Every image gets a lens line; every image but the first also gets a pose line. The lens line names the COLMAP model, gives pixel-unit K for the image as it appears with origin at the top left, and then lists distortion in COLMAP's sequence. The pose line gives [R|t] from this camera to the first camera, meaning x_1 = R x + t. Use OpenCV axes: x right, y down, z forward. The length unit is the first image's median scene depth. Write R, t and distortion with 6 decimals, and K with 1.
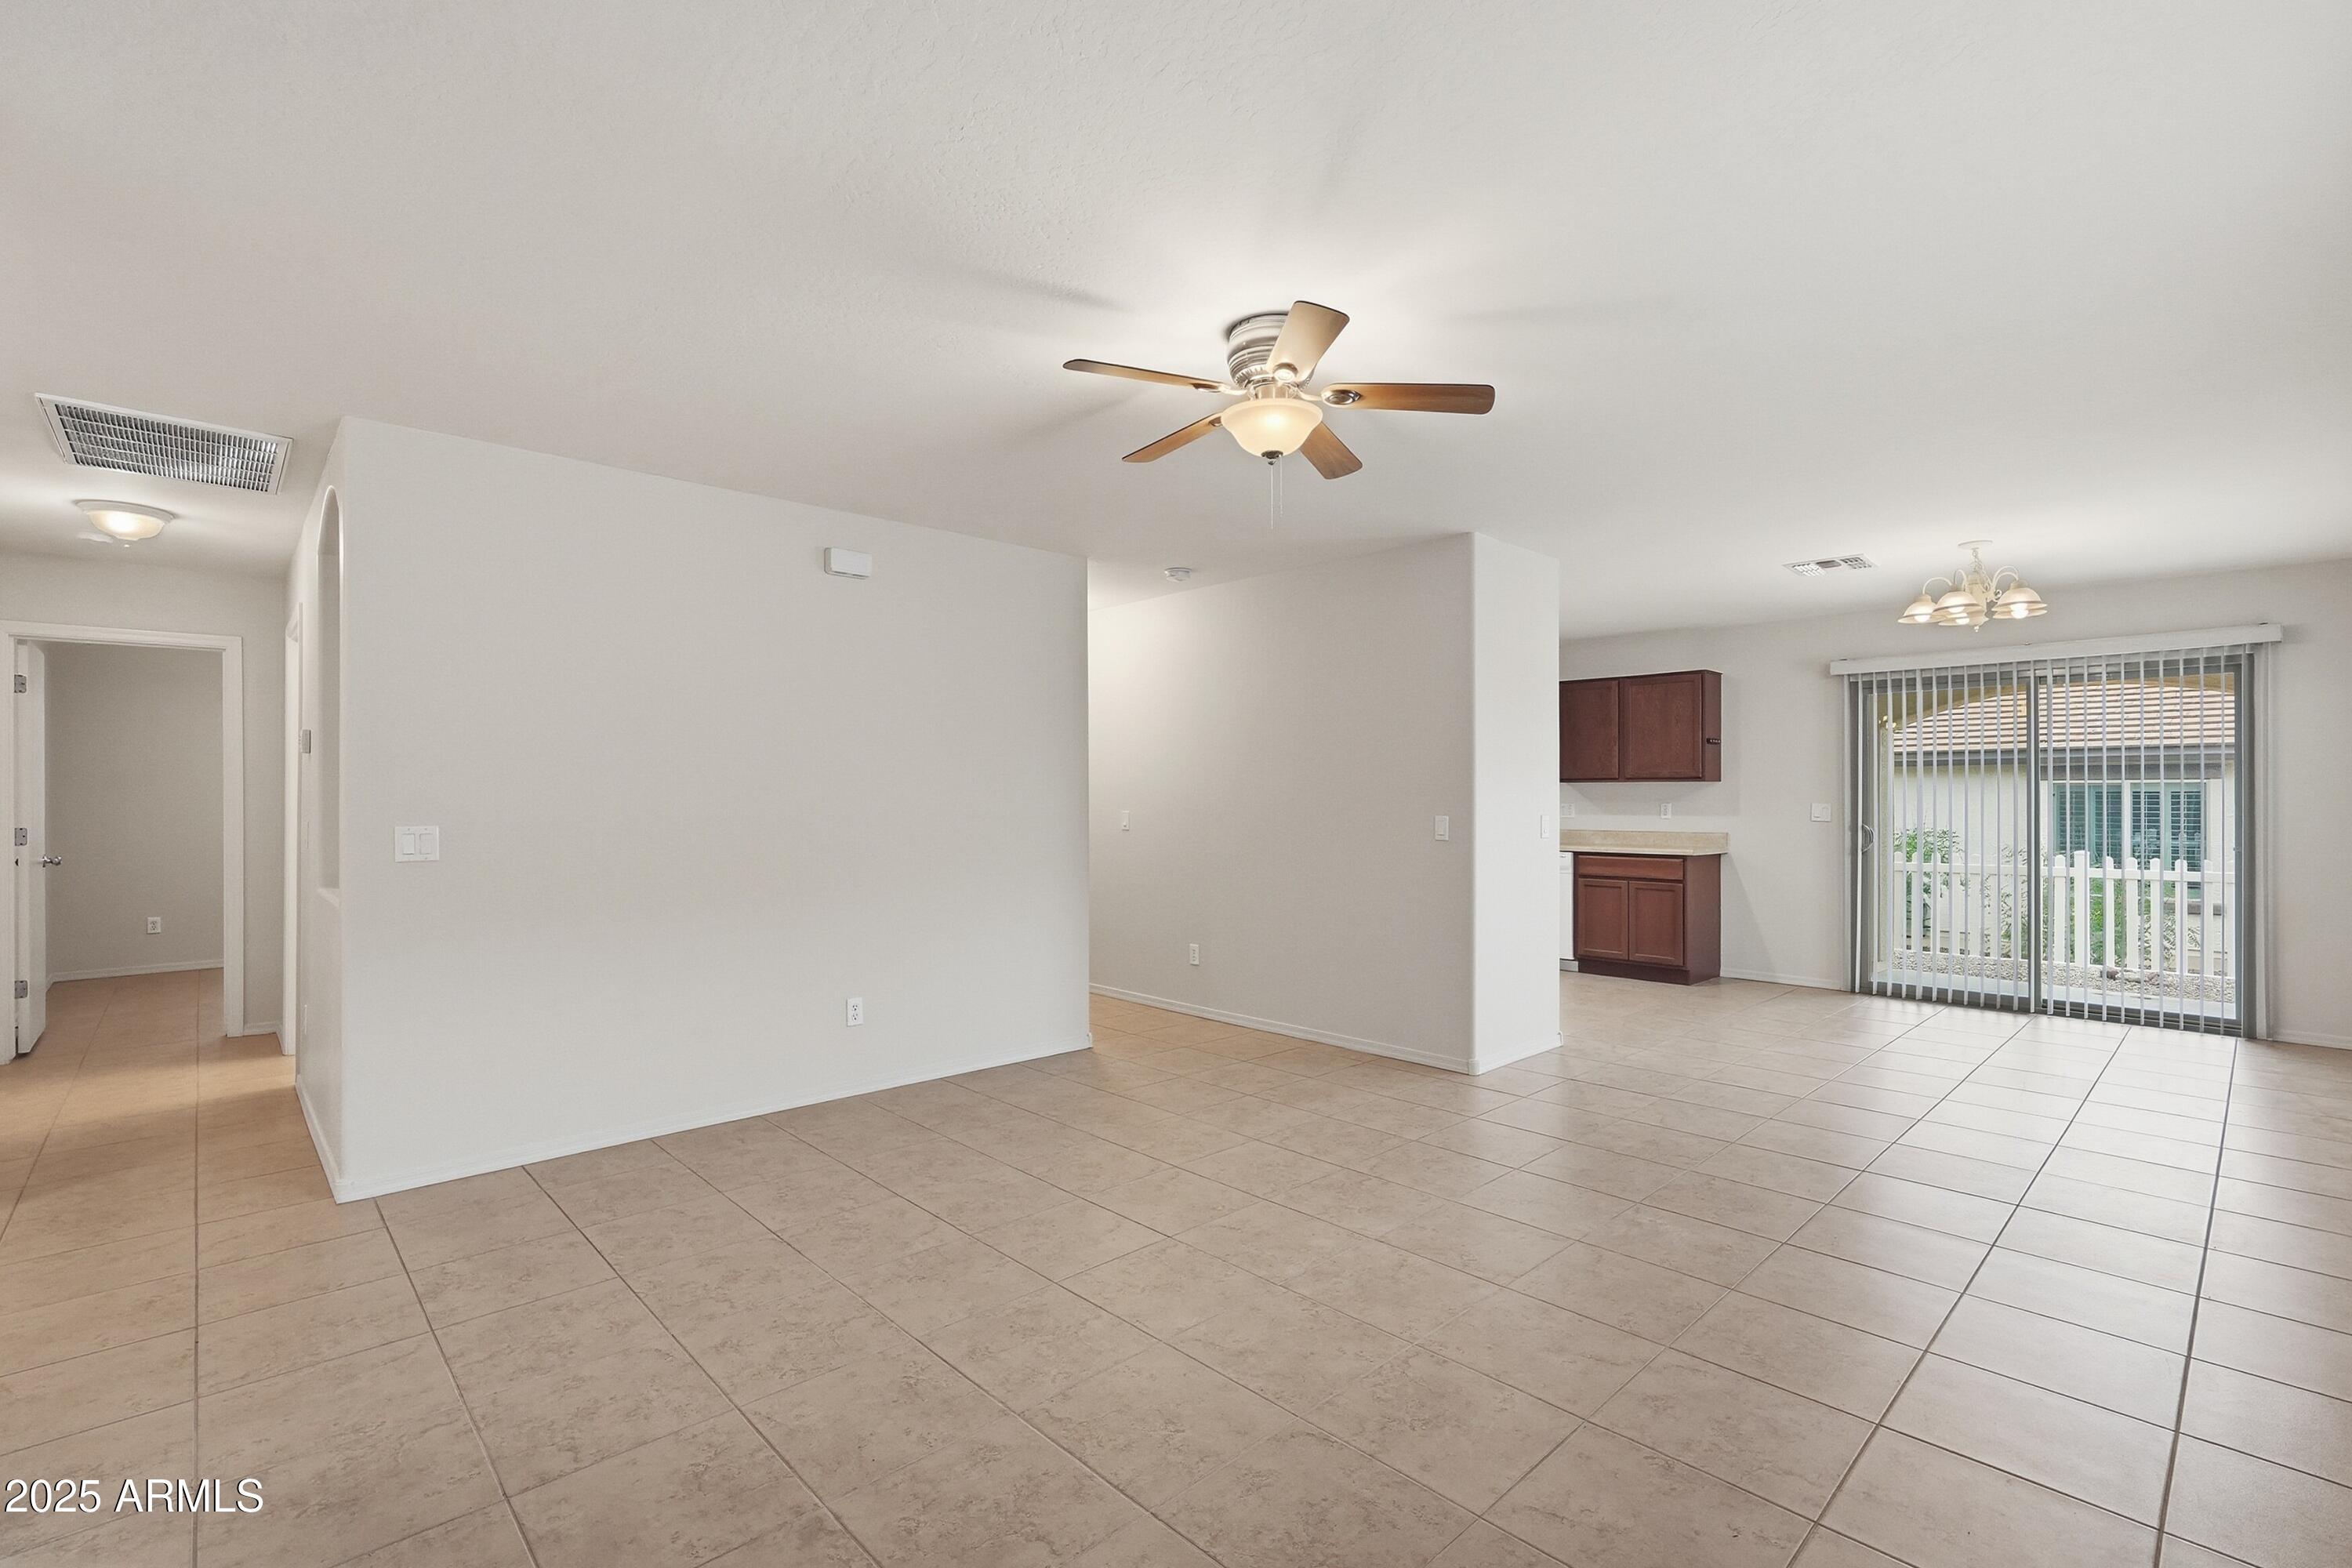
lens RADIAL K [[1048.1, 0, 1176.0], [0, 1048.1, 784.0], [0, 0, 1]] dist [-0.003775, 0.000796]
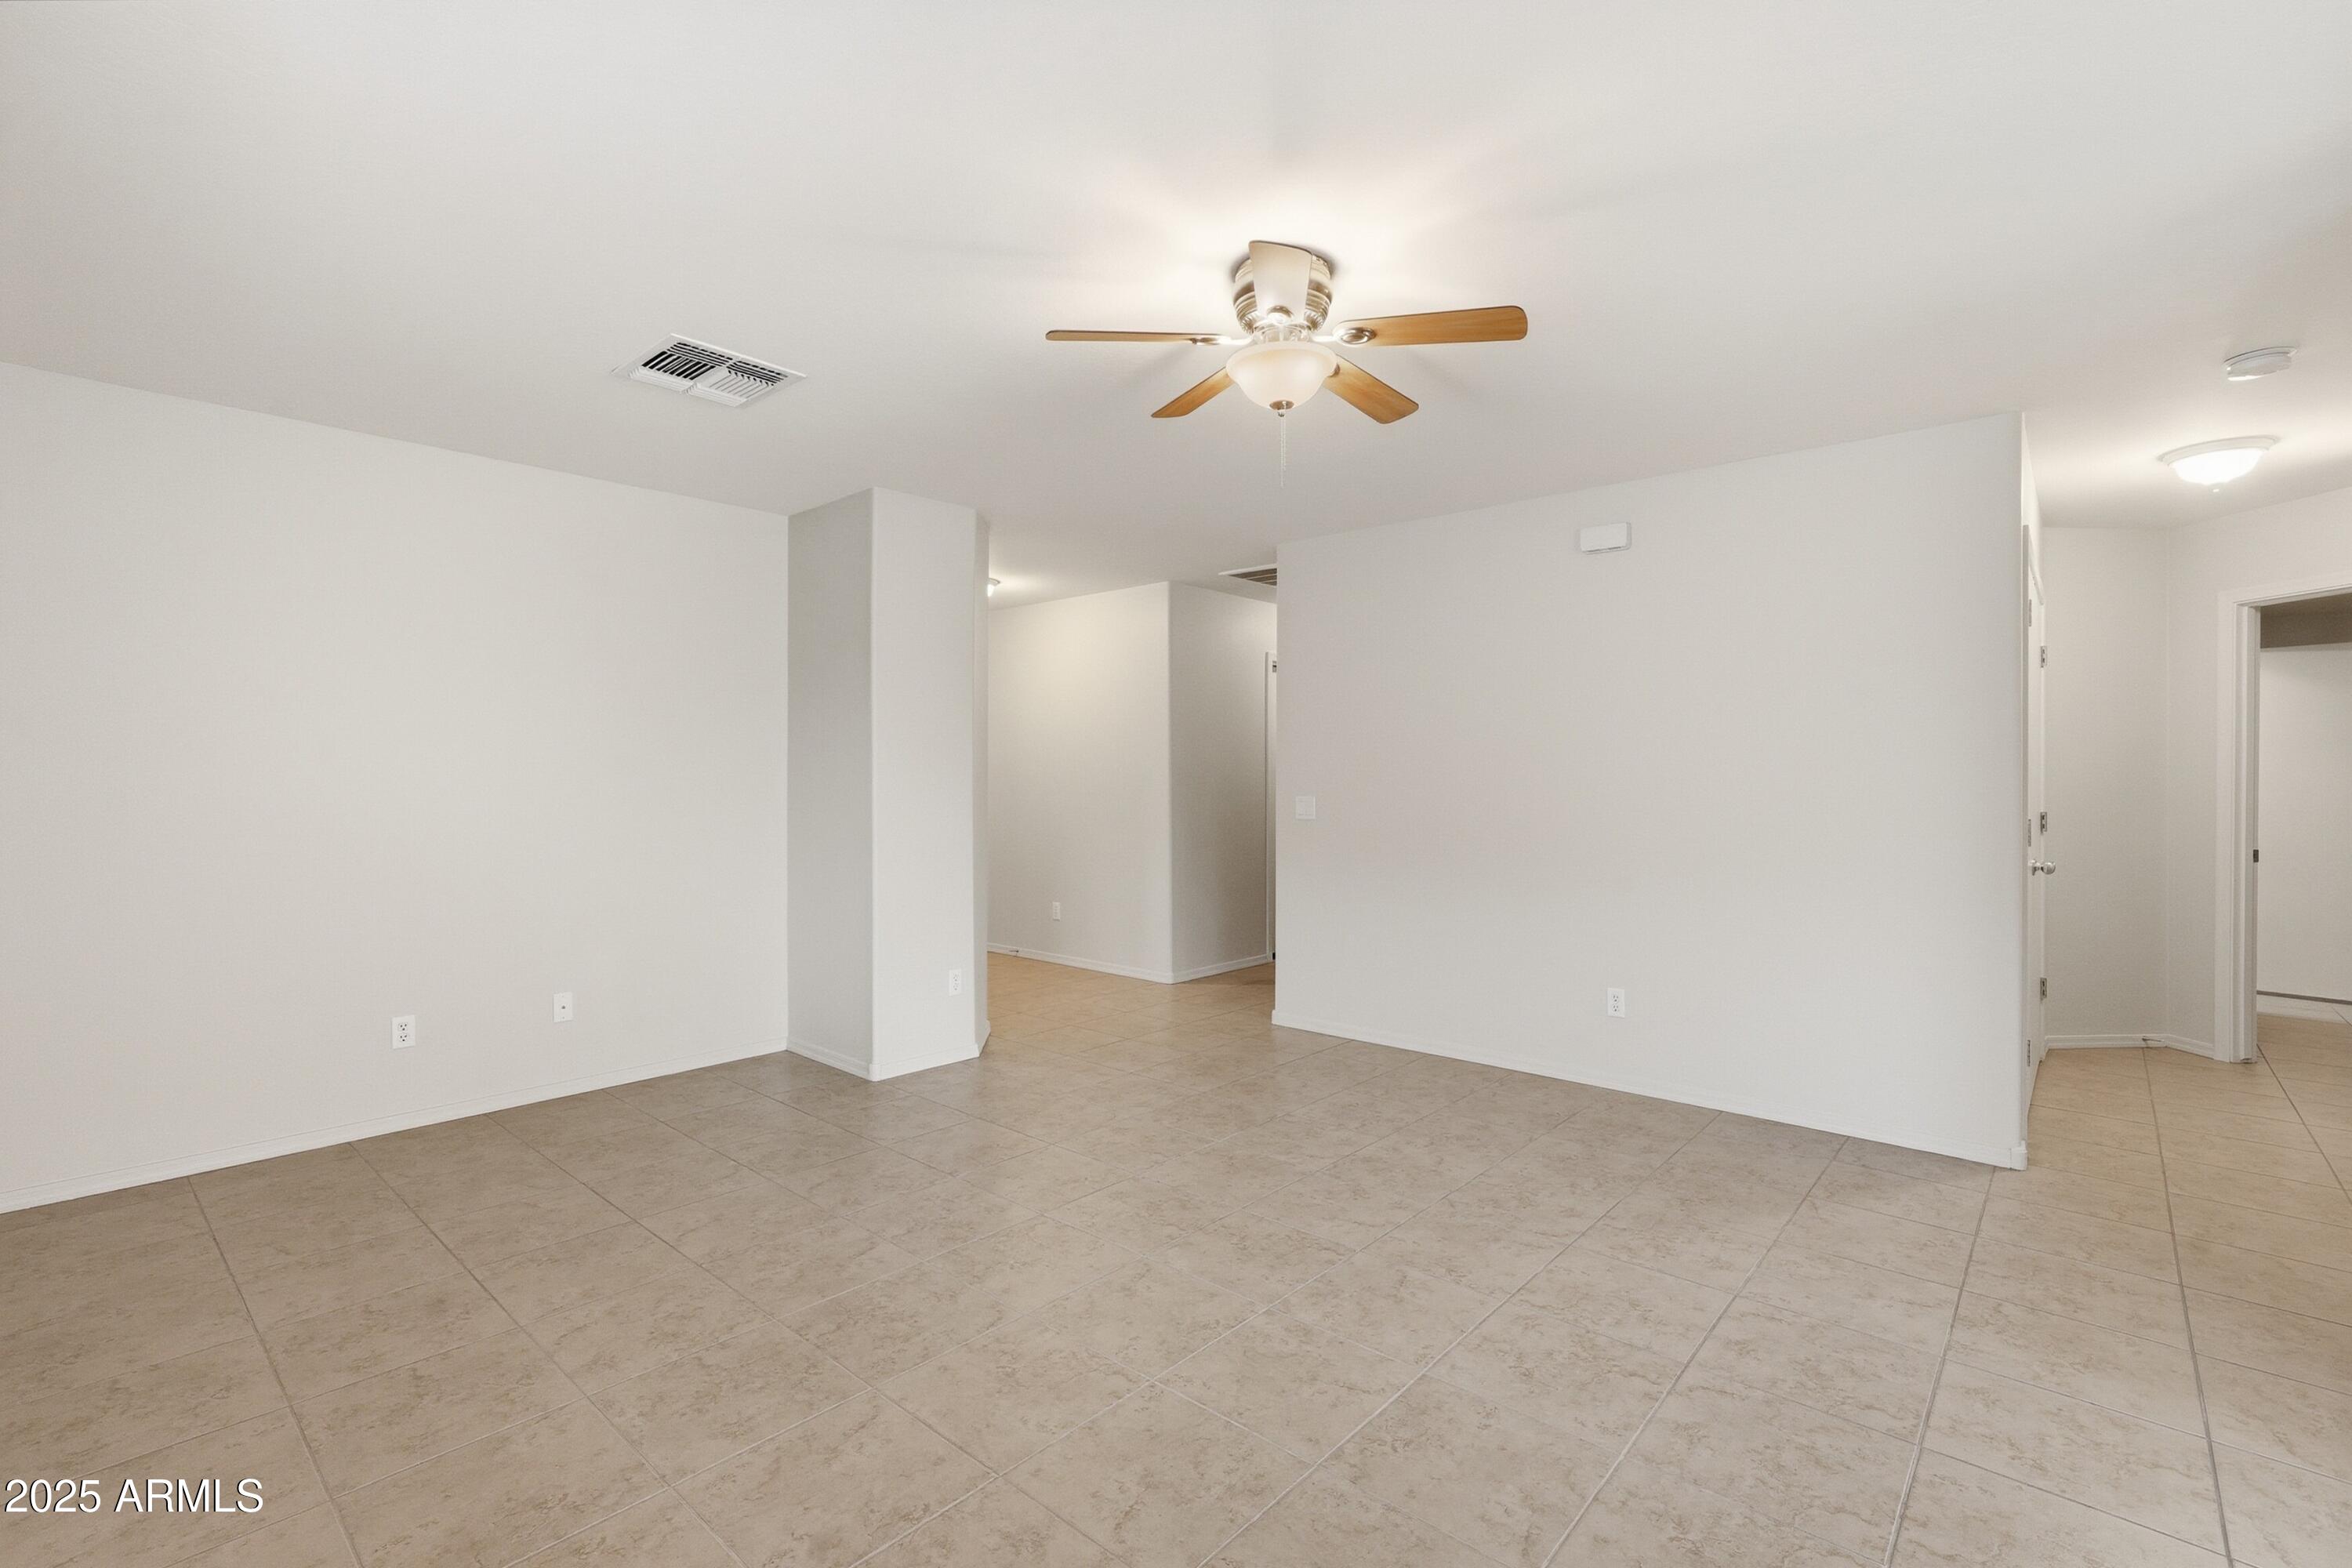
lens RADIAL K [[1048.1, 0, 1176.0], [0, 1048.1, 784.0], [0, 0, 1]] dist [-0.003775, 0.000796]
pose [[0.088392, 0.005386, -0.996071, 0.803584], [0.007709, 0.999952, 0.006091, 0.009217], [0.996056, -0.008217, 0.088346, 0.672508]]
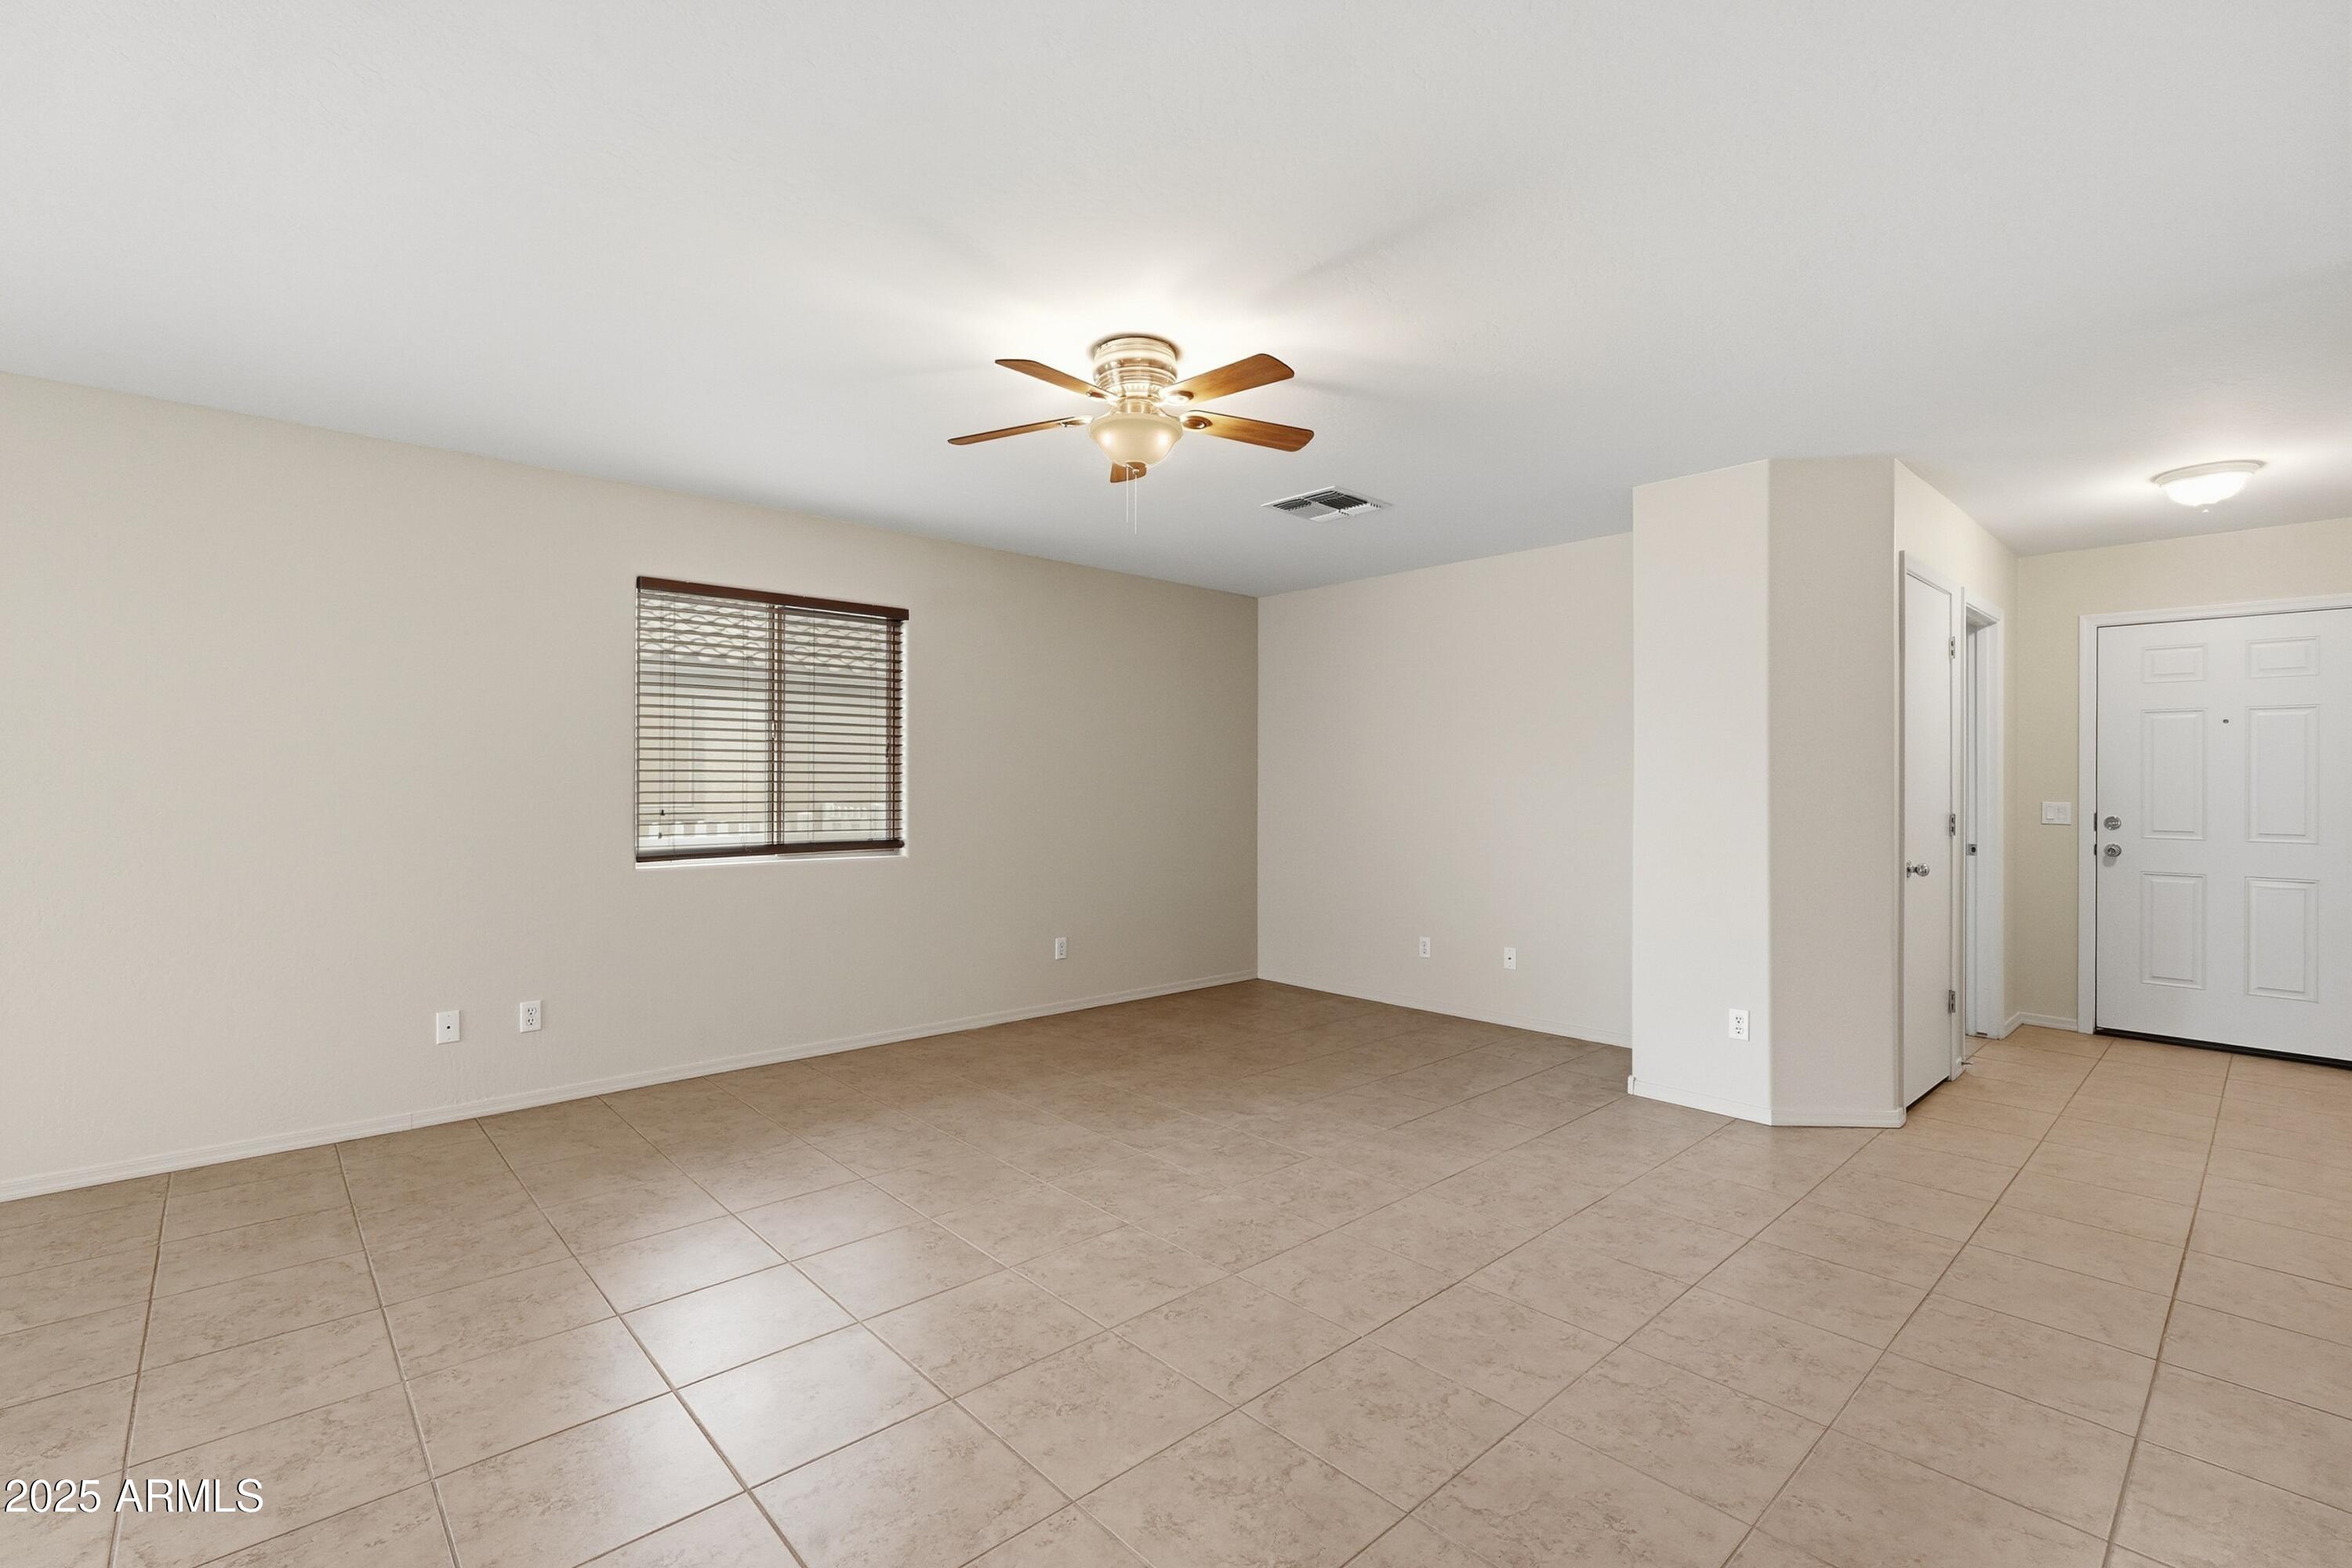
lens RADIAL K [[1048.1, 0, 1176.0], [0, 1048.1, 784.0], [0, 0, 1]] dist [-0.003775, 0.000796]
pose [[-0.999881, -0.003637, 0.015000, 0.027571], [-0.003805, 0.999930, -0.011176, 0.021733], [-0.014958, -0.011232, -0.999825, 1.683737]]
